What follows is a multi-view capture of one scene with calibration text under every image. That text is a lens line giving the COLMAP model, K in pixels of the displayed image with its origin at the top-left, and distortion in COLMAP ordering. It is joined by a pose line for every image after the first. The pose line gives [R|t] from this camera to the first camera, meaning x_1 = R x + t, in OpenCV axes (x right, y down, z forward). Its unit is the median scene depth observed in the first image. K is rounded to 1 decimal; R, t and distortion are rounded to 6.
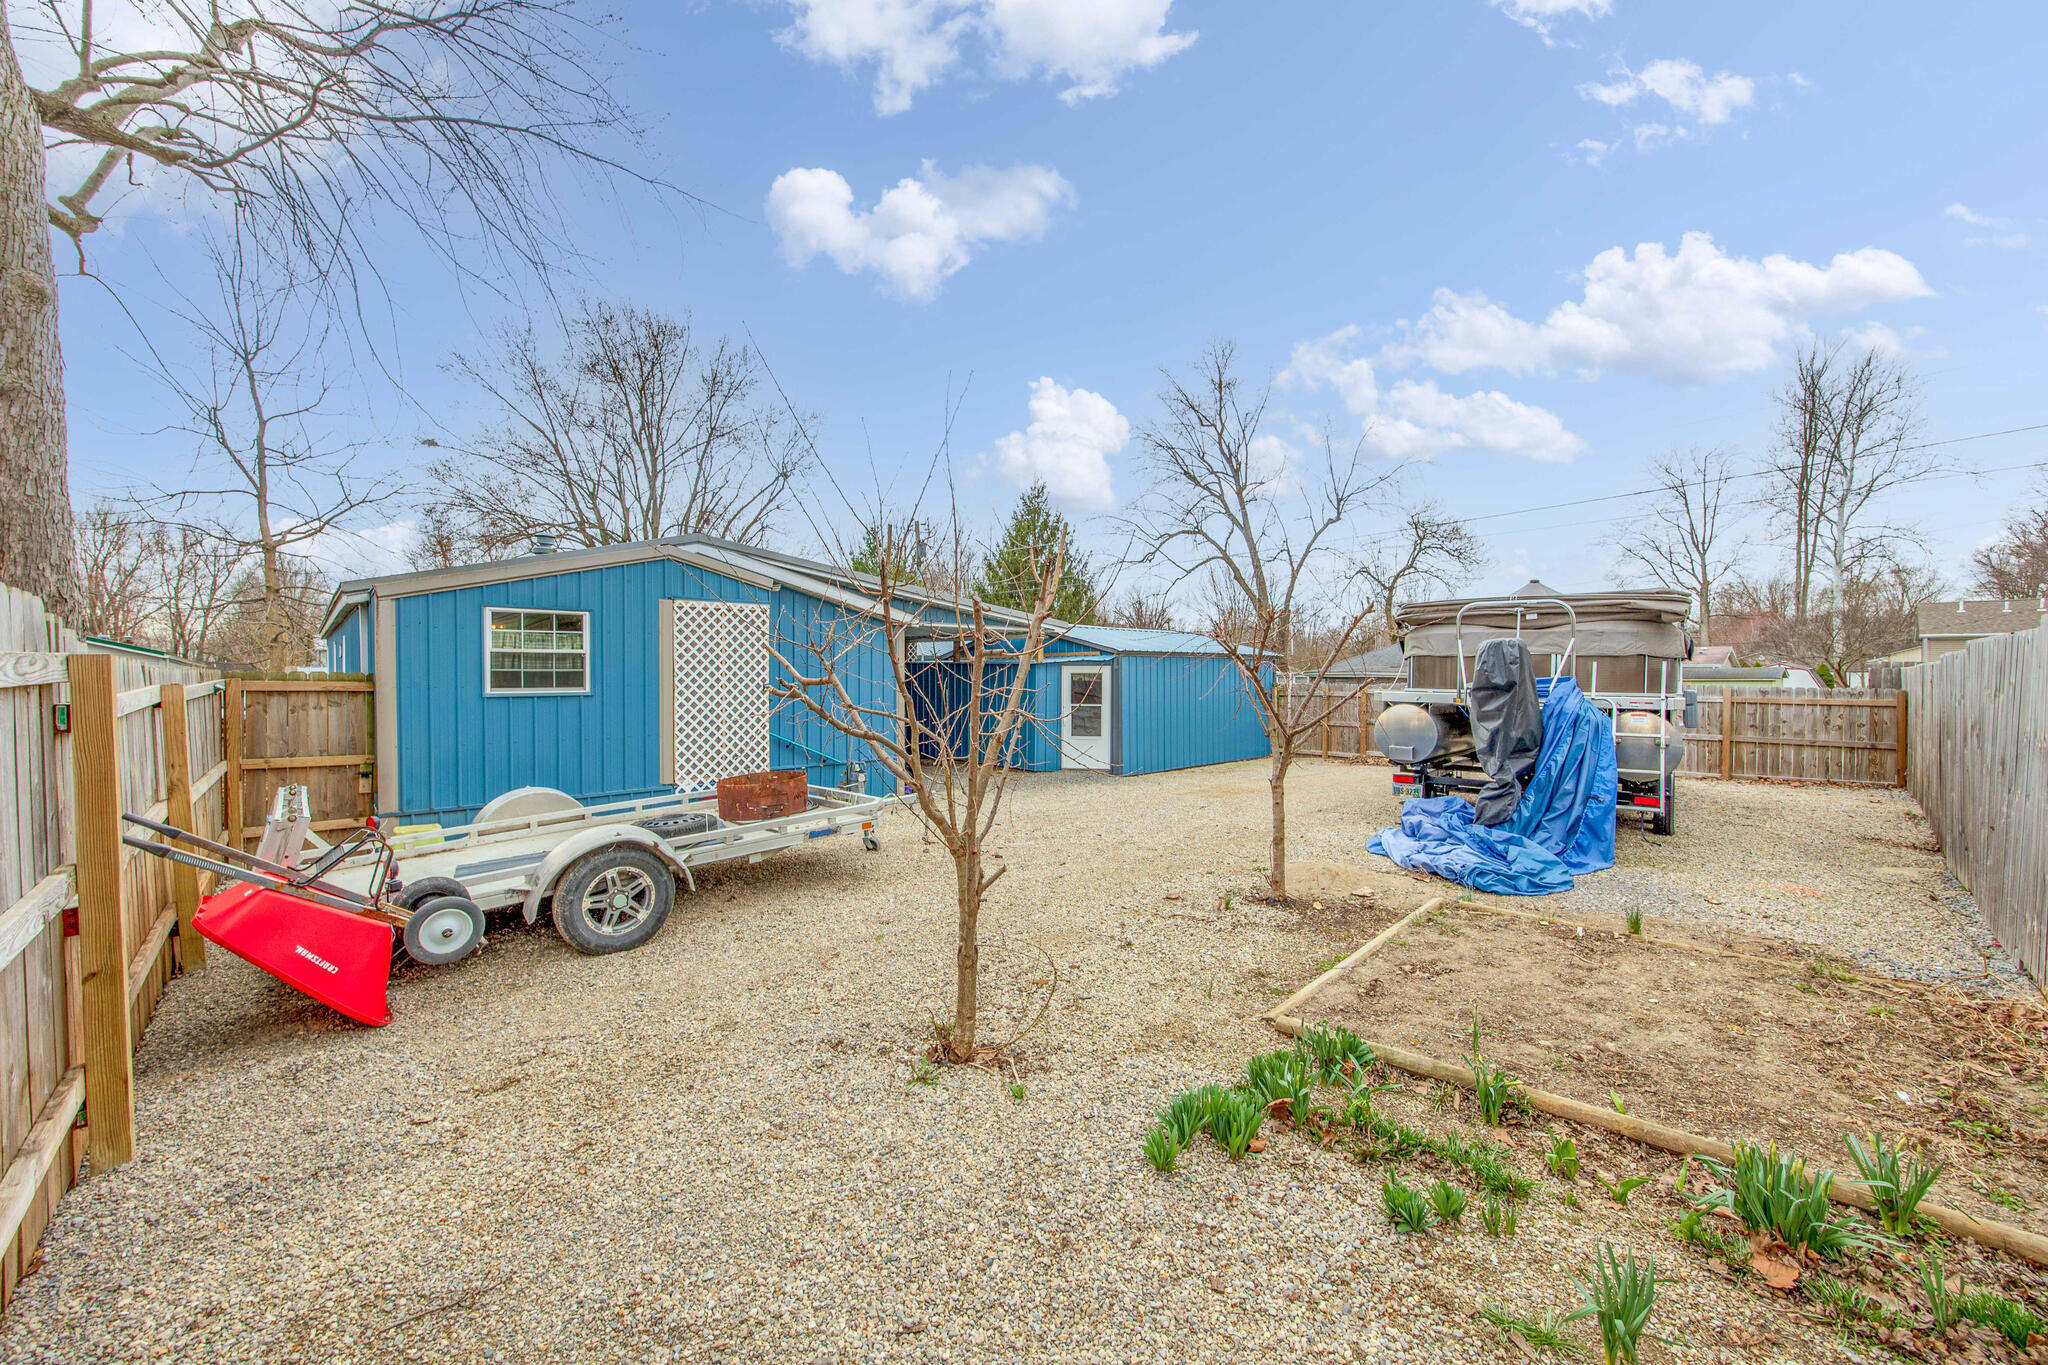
lens RADIAL K [[772.1, 0, 1024.0], [0, 772.1, 682.5], [0, 0, 1]] dist [-0.001013, -0.000174]
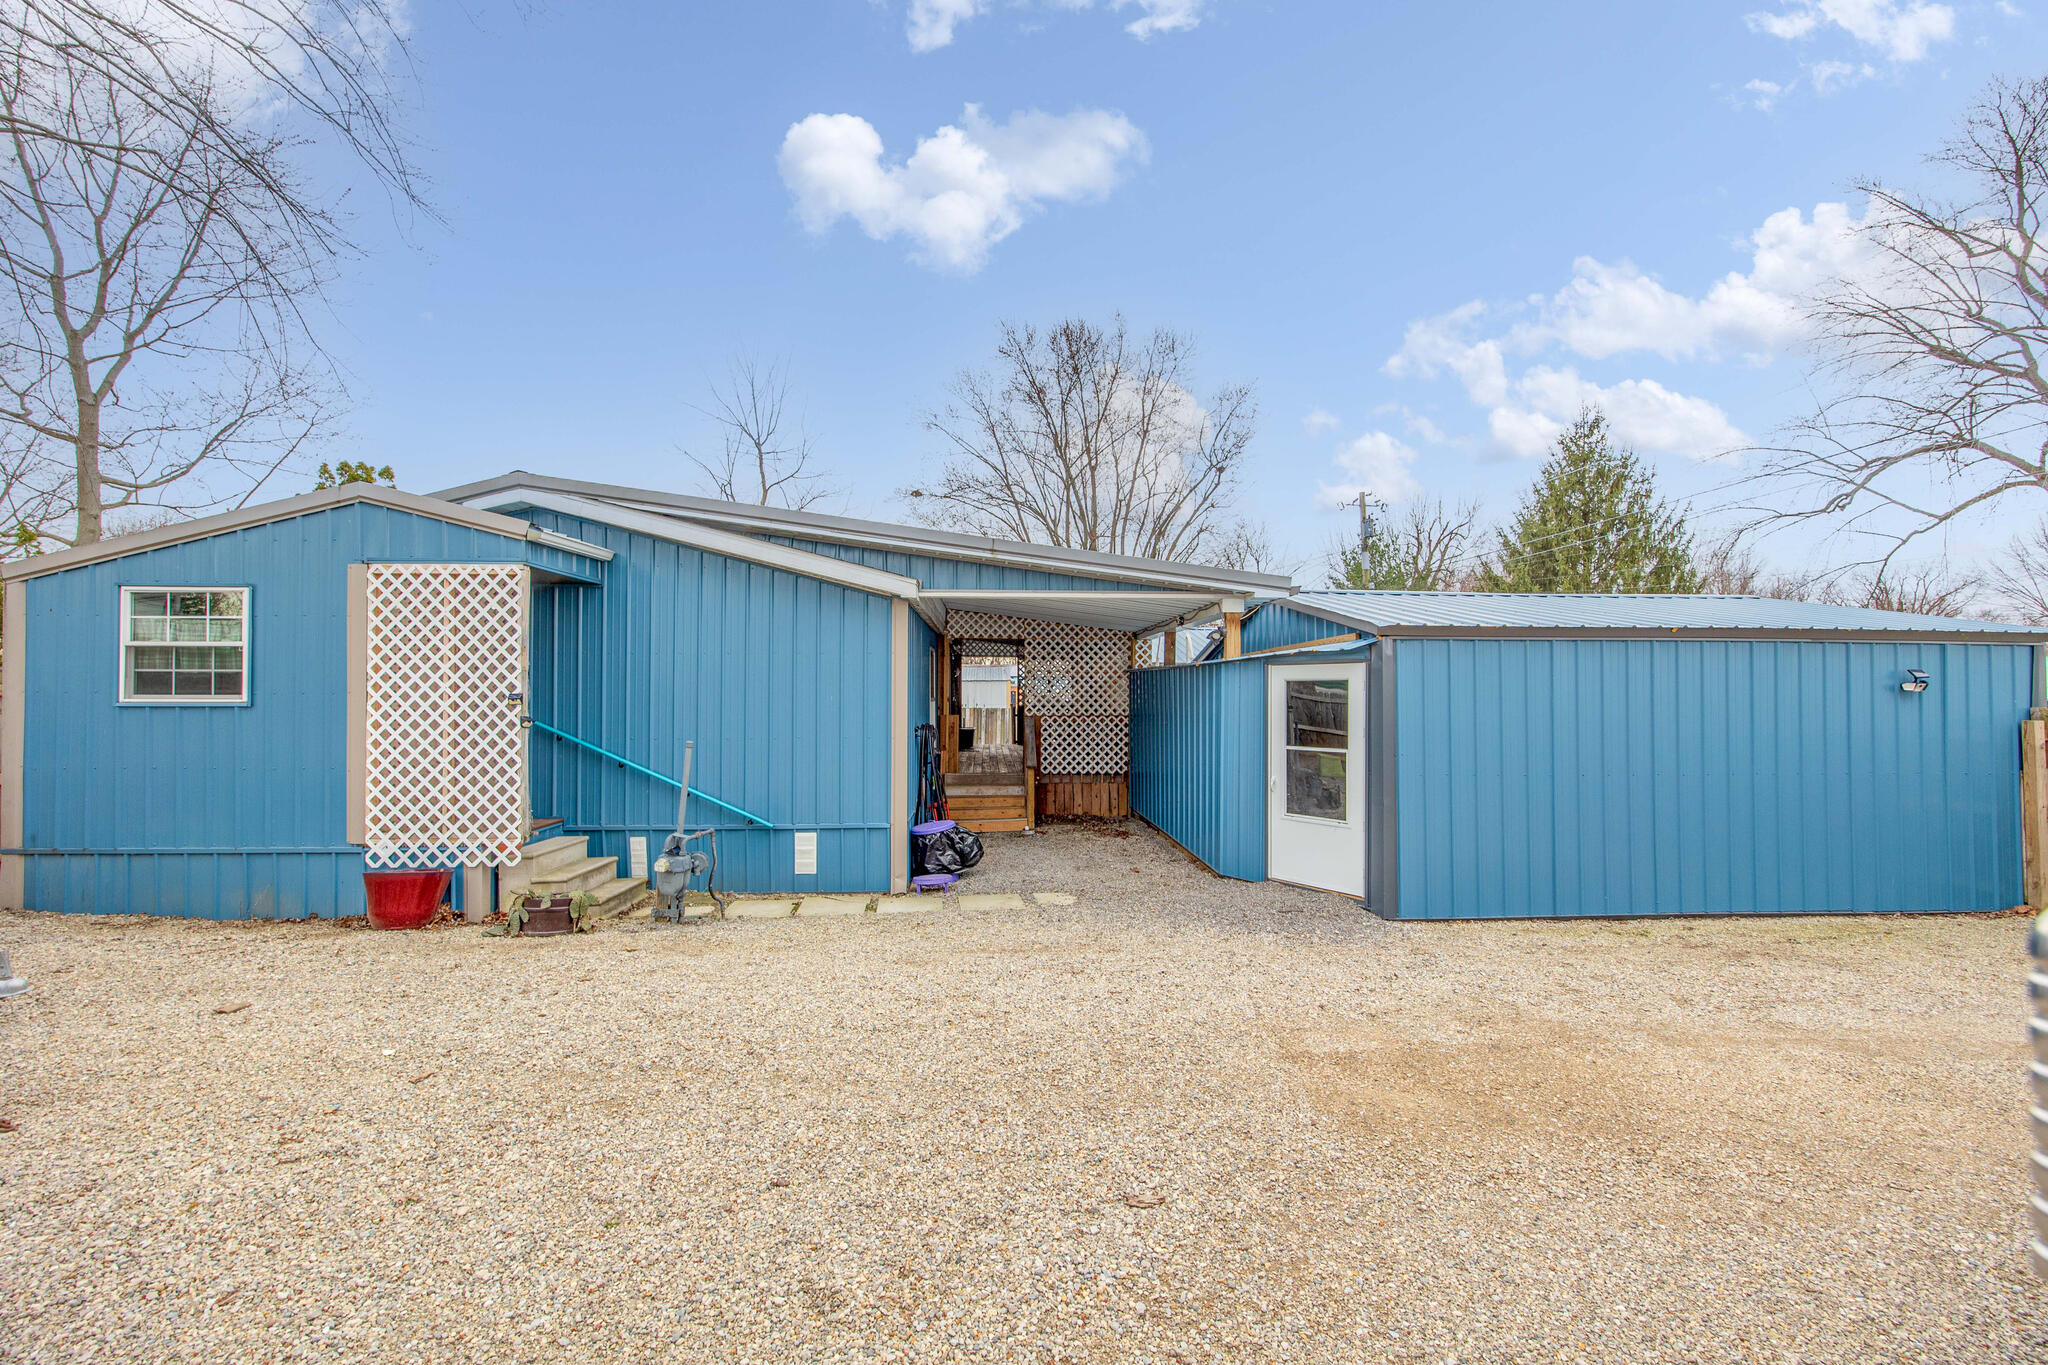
lens RADIAL K [[772.1, 0, 1024.0], [0, 772.1, 682.5], [0, 0, 1]] dist [-0.001013, -0.000174]
pose [[0.765909, -0.007216, -0.642908, 0.370055], [-0.010791, 0.999652, -0.024075, 0.003534], [0.642858, 0.025376, 0.765565, 0.800721]]
